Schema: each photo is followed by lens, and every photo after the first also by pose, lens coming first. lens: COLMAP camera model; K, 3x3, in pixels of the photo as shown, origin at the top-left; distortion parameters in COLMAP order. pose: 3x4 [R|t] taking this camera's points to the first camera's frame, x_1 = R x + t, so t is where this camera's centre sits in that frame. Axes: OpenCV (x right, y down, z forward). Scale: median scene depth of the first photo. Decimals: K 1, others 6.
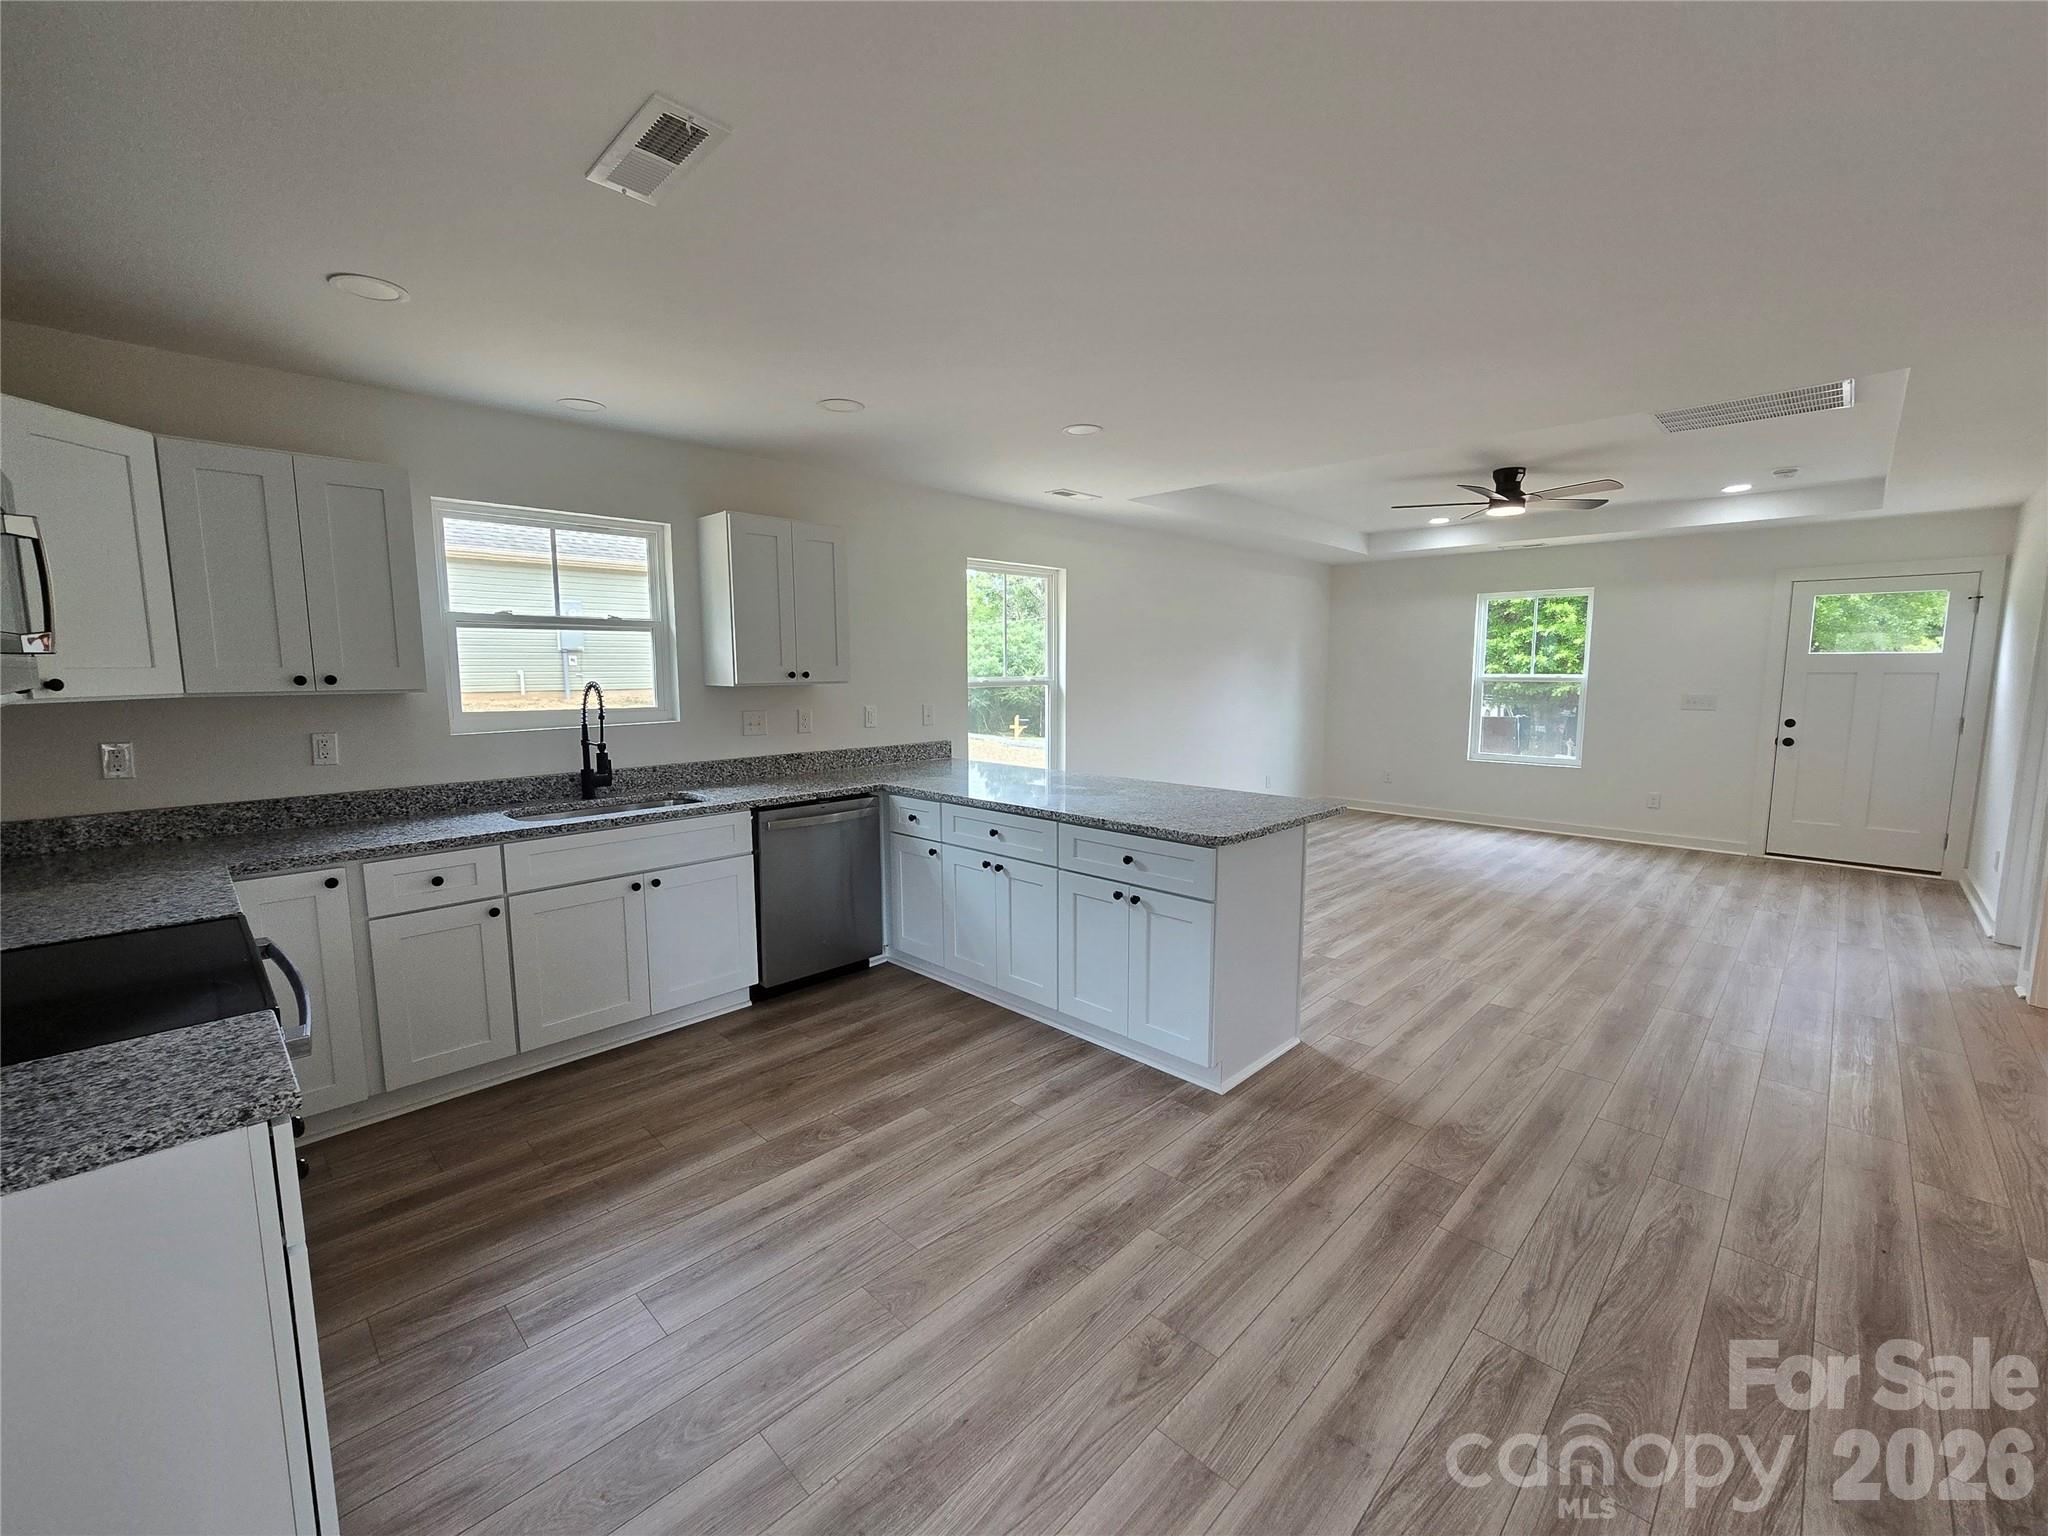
lens RADIAL K [[848.3, 0, 1033.5], [0, 848.3, 764.2], [0, 0, 1]] dist [-0.001757, 0.000375]
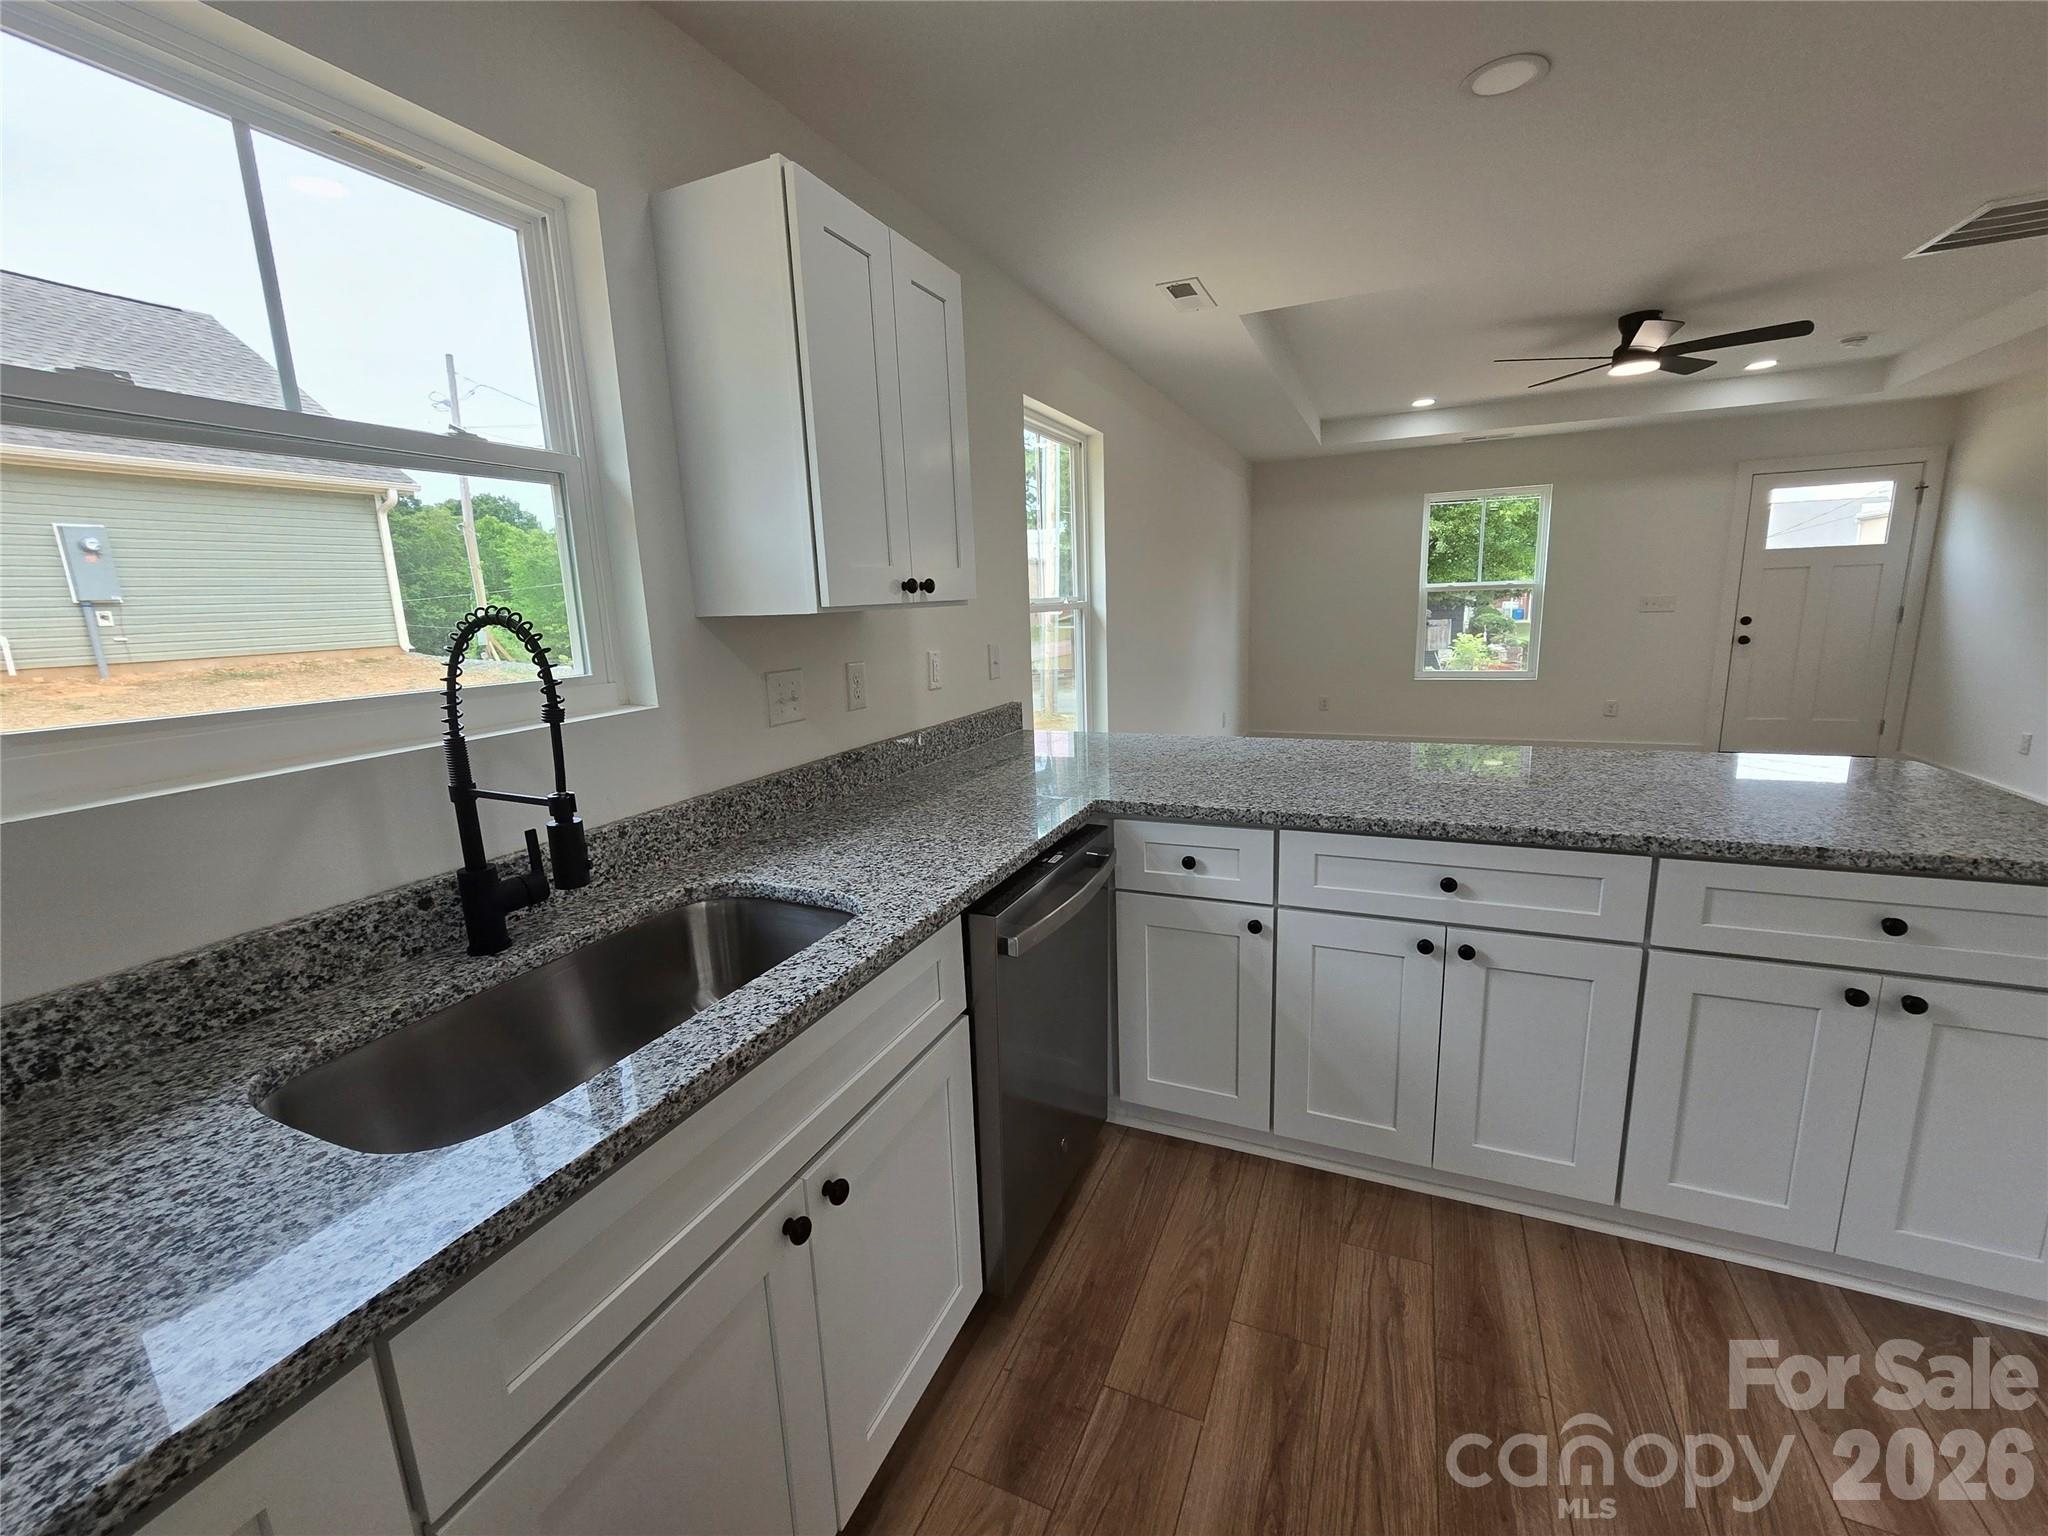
lens RADIAL K [[843.2, 0, 1026.2], [0, 843.2, 770.9], [0, 0, 1]] dist [-0.003180, 0.000328]
pose [[0.939703, -0.101060, 0.326719, -0.437287], [0.075088, 0.992999, 0.091187, -0.048987], [-0.333647, -0.061156, 0.940712, 0.624643]]
